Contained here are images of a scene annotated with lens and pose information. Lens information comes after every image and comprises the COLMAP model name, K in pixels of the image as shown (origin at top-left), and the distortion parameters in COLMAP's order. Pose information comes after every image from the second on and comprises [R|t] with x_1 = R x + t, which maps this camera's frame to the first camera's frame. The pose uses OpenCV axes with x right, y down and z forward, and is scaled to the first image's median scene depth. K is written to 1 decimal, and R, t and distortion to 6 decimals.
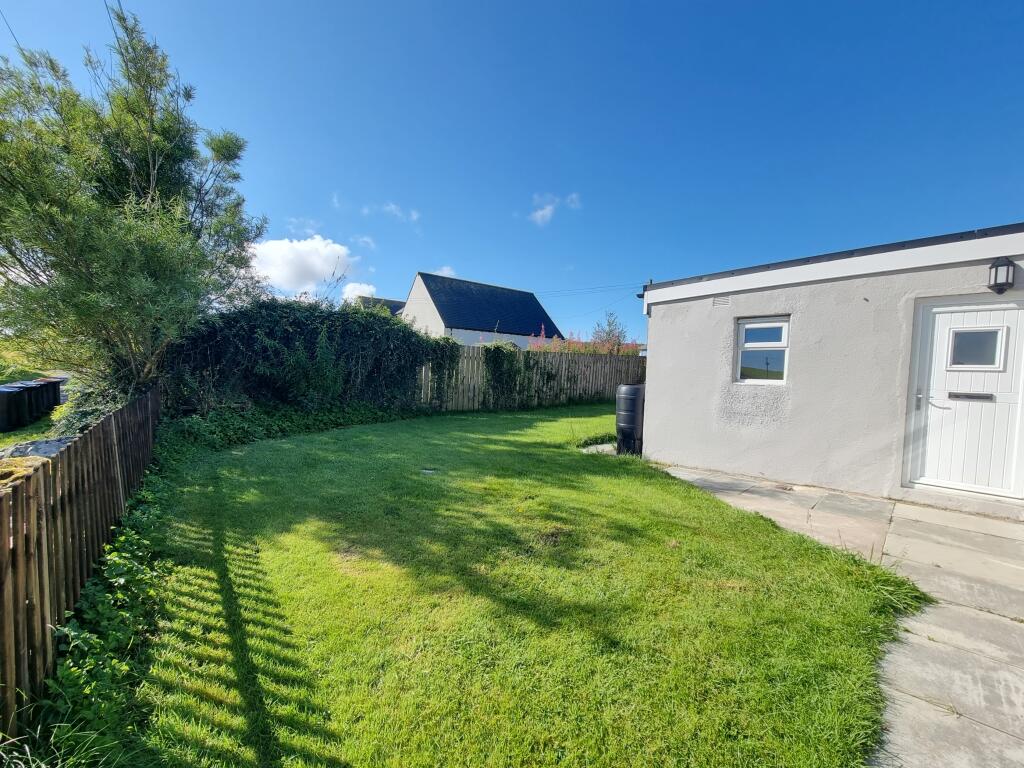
lens RADIAL K [[420.8, 0, 509.4], [0, 420.8, 394.0], [0, 0, 1]] dist [-0.002769, 0.000360]
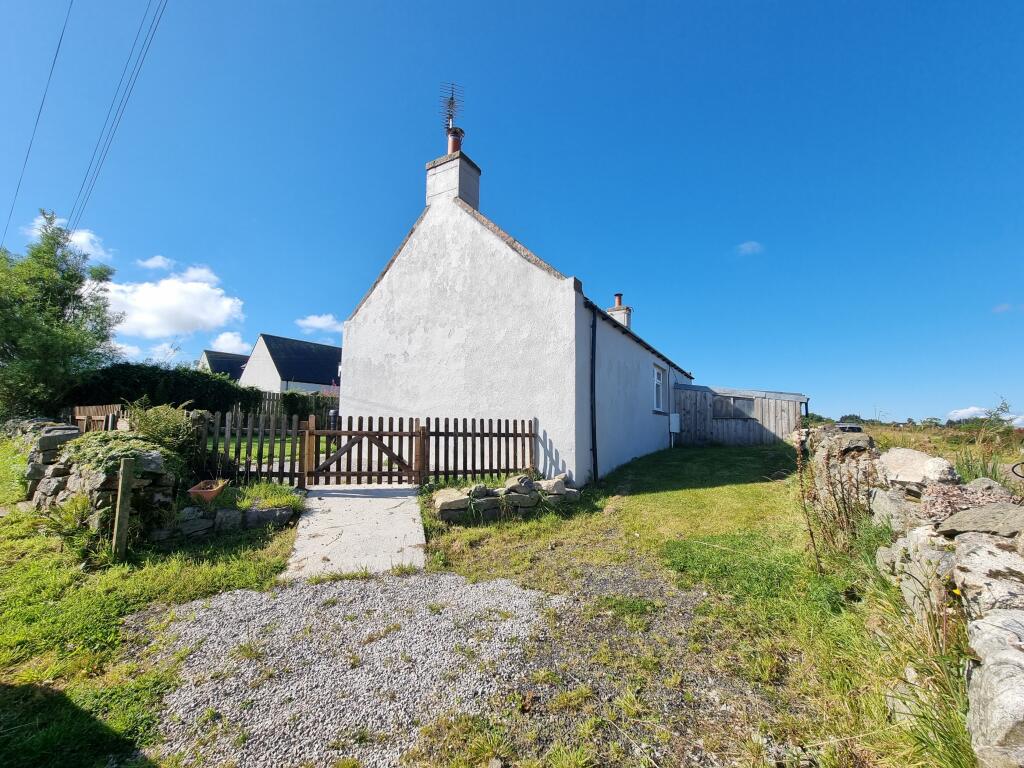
lens RADIAL K [[420.8, 0, 509.4], [0, 420.8, 394.0], [0, 0, 1]] dist [-0.002769, 0.000360]
pose [[0.961885, 0.005793, 0.273394, 0.421184], [0.028999, 0.991977, -0.123047, 0.140380], [-0.271914, 0.126285, 0.954000, -0.938694]]
